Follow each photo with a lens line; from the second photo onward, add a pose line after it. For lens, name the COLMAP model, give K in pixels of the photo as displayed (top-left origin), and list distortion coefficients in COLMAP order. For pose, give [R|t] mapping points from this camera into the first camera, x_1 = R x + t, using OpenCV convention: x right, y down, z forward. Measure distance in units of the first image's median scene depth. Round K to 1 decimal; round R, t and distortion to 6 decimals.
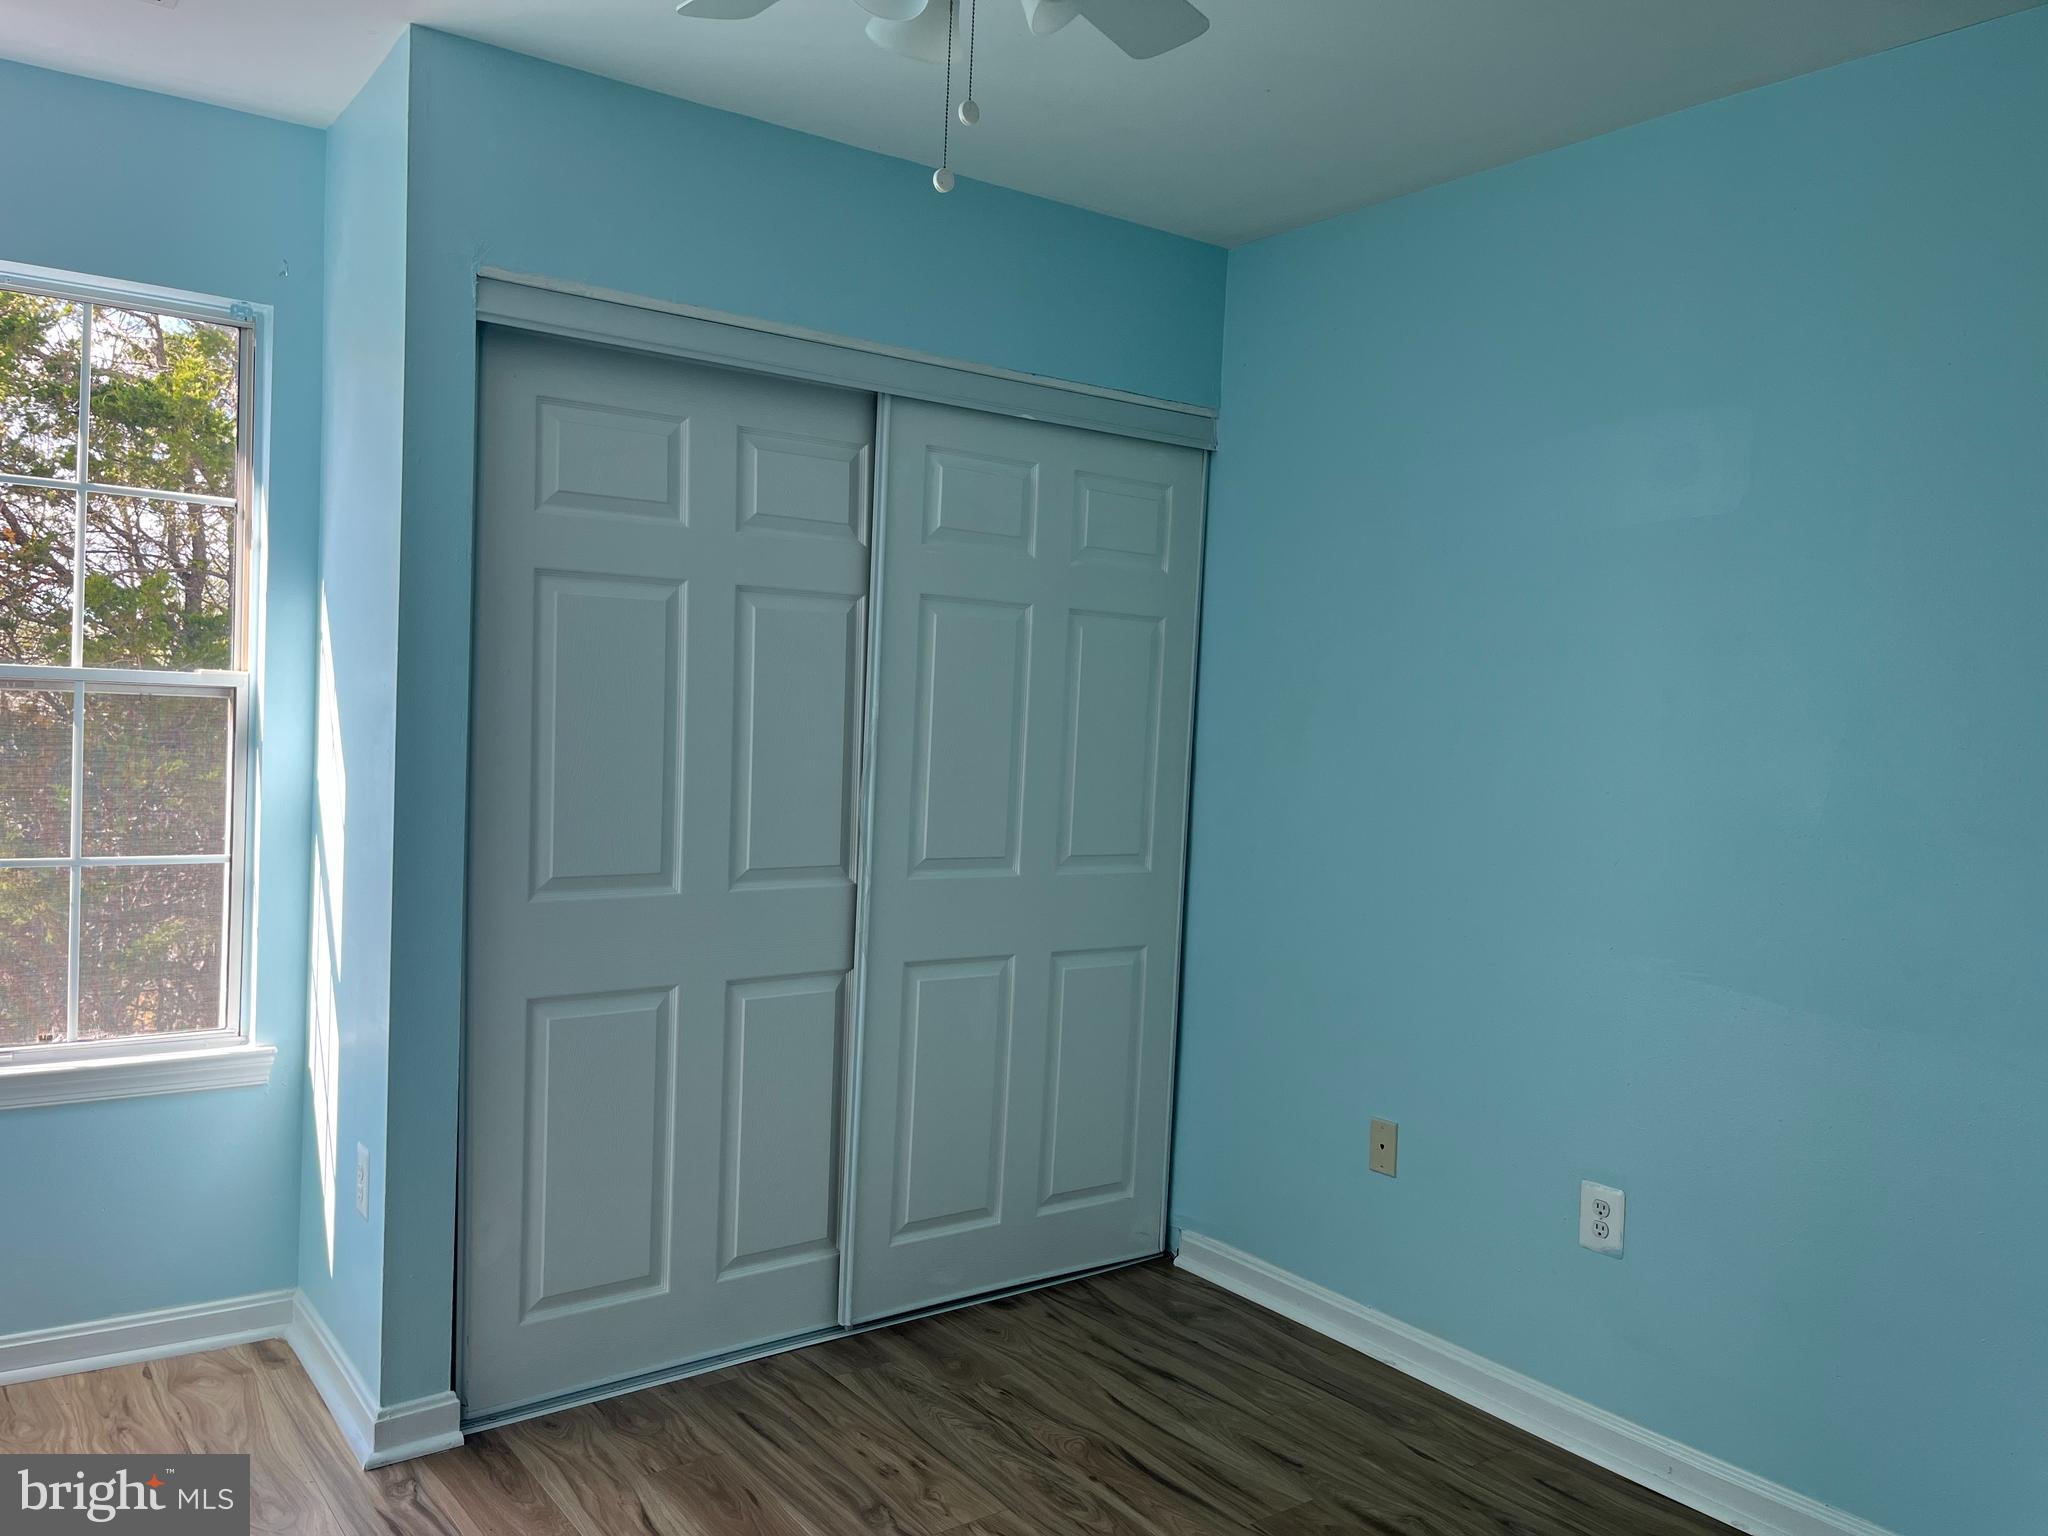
lens RADIAL K [[1556.6, 0, 1035.3], [0, 1556.6, 761.0], [0, 0, 1]] dist [0.051507, -0.064035]
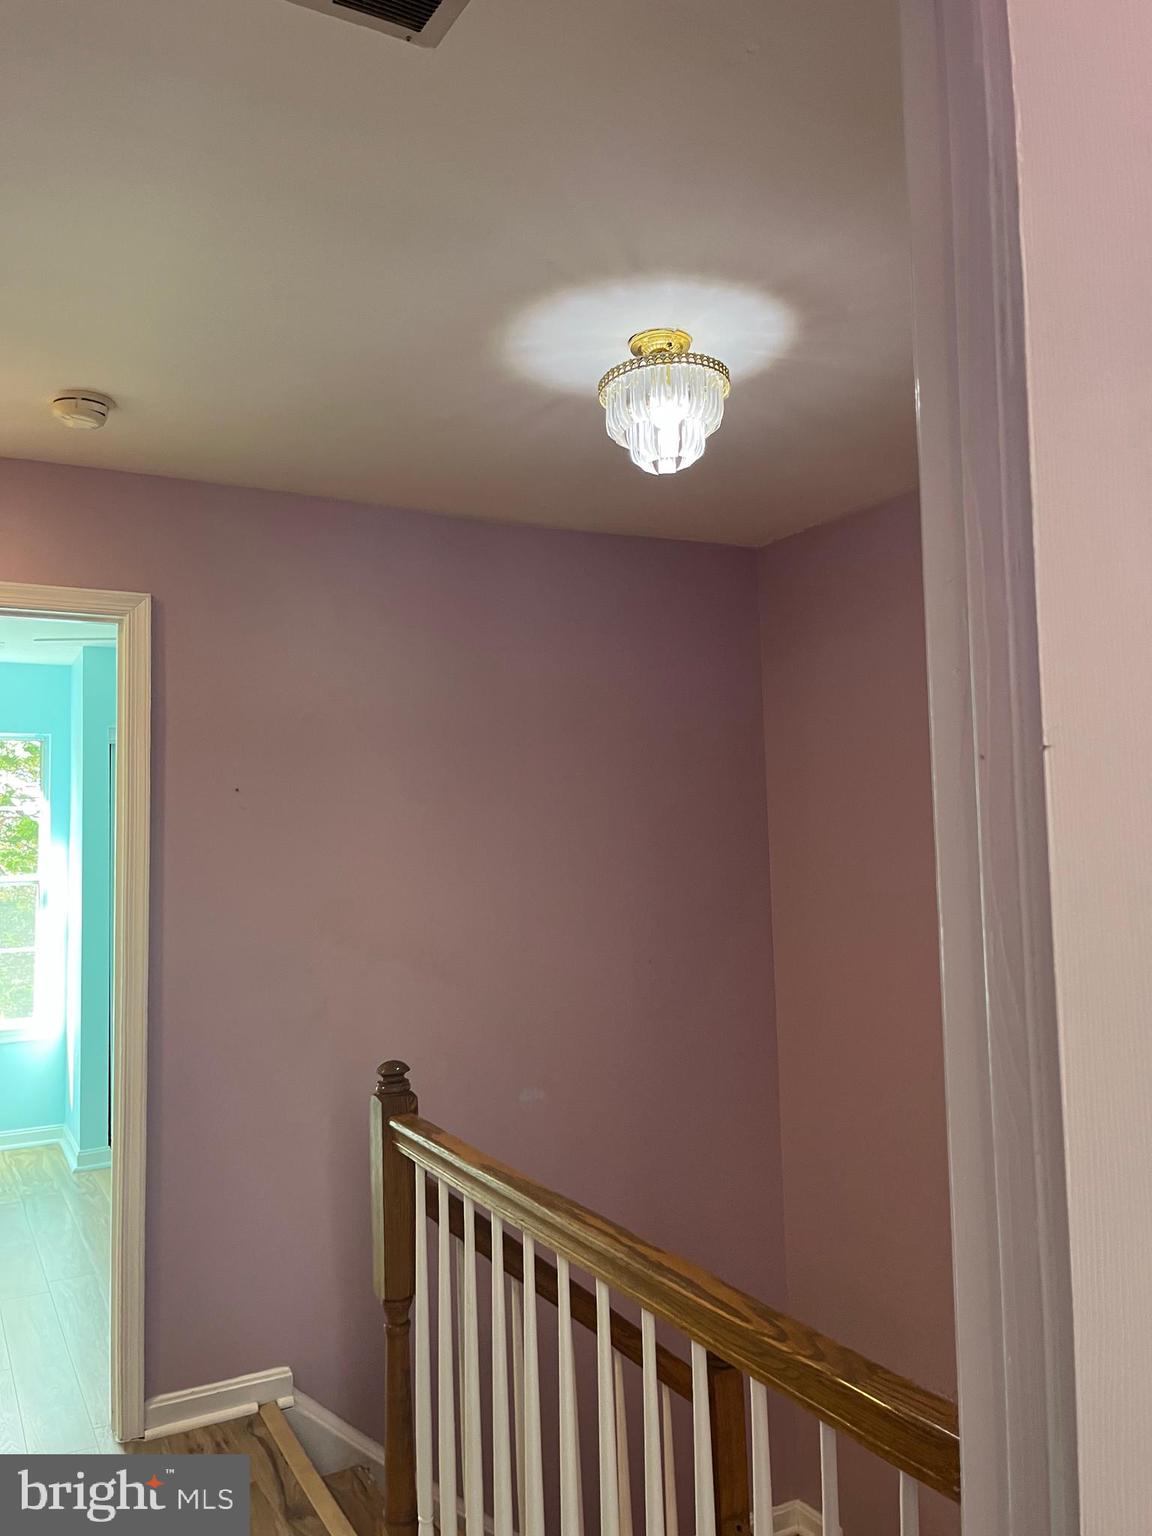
lens RADIAL K [[1167.5, 0, 604.1], [0, 1167.5, 759.9], [0, 0, 1]] dist [0.051507, -0.064035]
pose [[0.989784, -0.081538, -0.116955, 0.656685], [0.066236, 0.989400, -0.129231, 0.068050], [0.126253, 0.120164, 0.984693, -0.814474]]
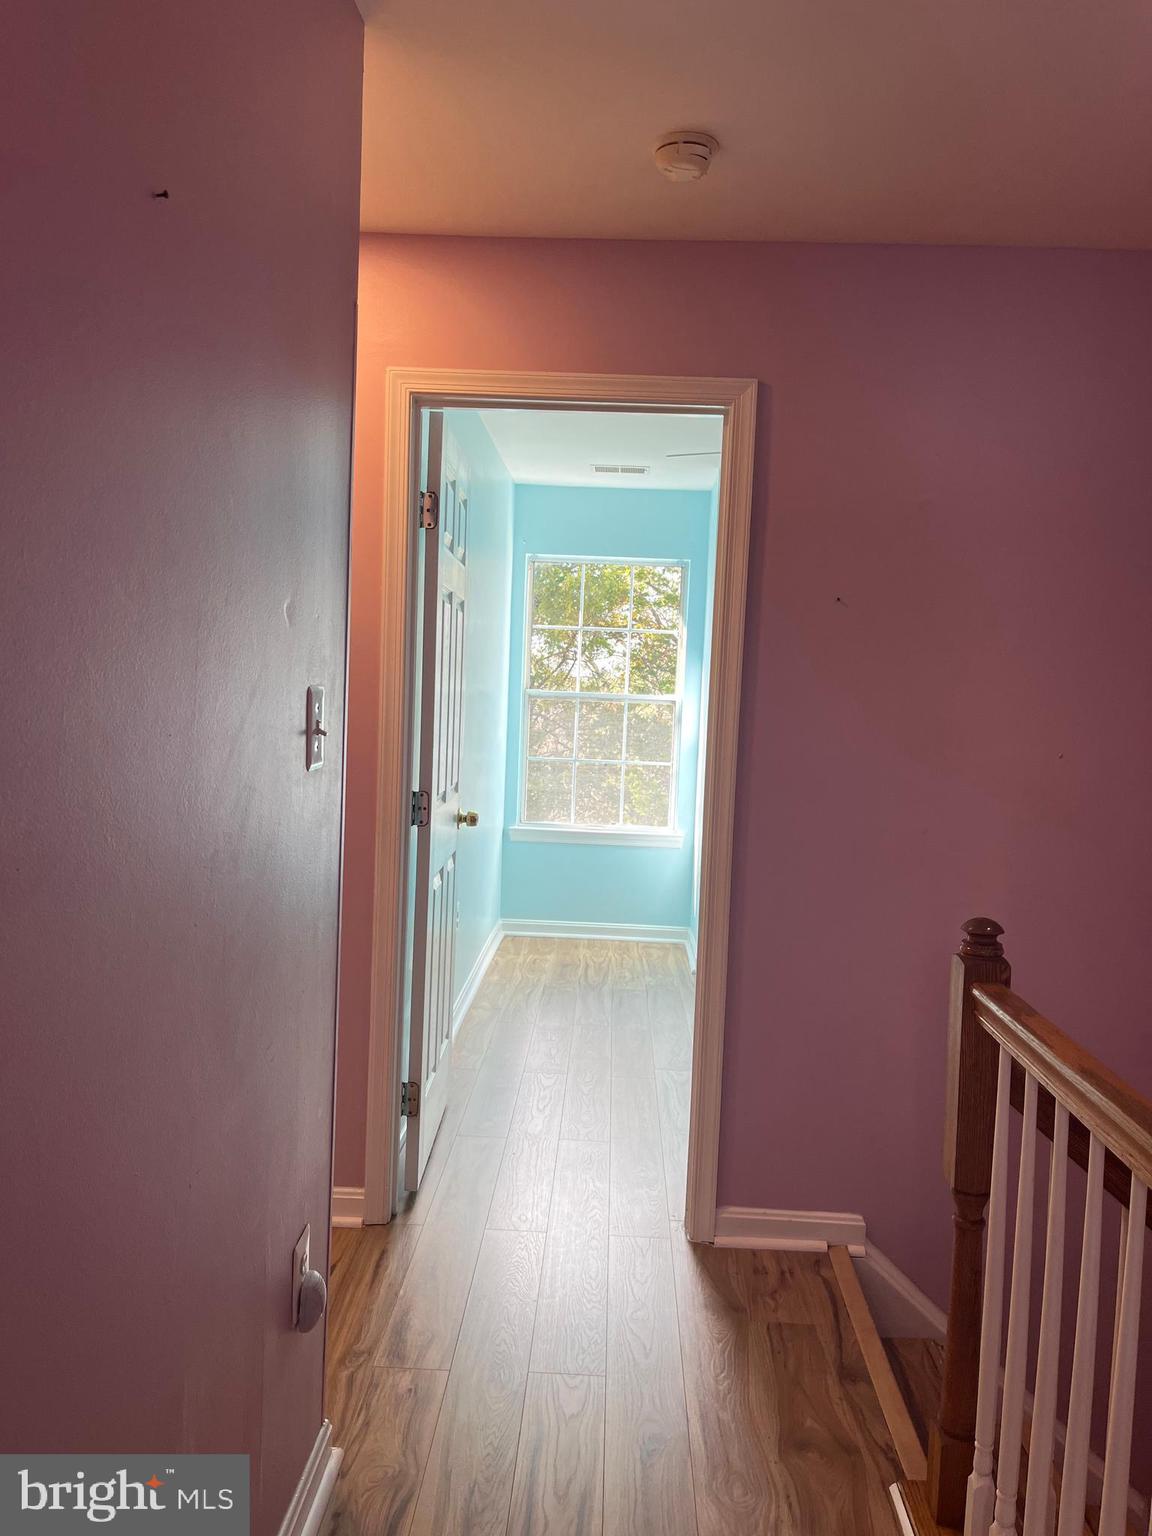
lens RADIAL K [[1167.5, 0, 604.1], [0, 1167.5, 759.9], [0, 0, 1]] dist [0.051507, -0.064035]
pose [[0.791002, 0.020708, -0.611462, 0.638010], [-0.034803, 0.999332, -0.011178, 0.083248], [0.610822, 0.030122, 0.791195, -0.678923]]
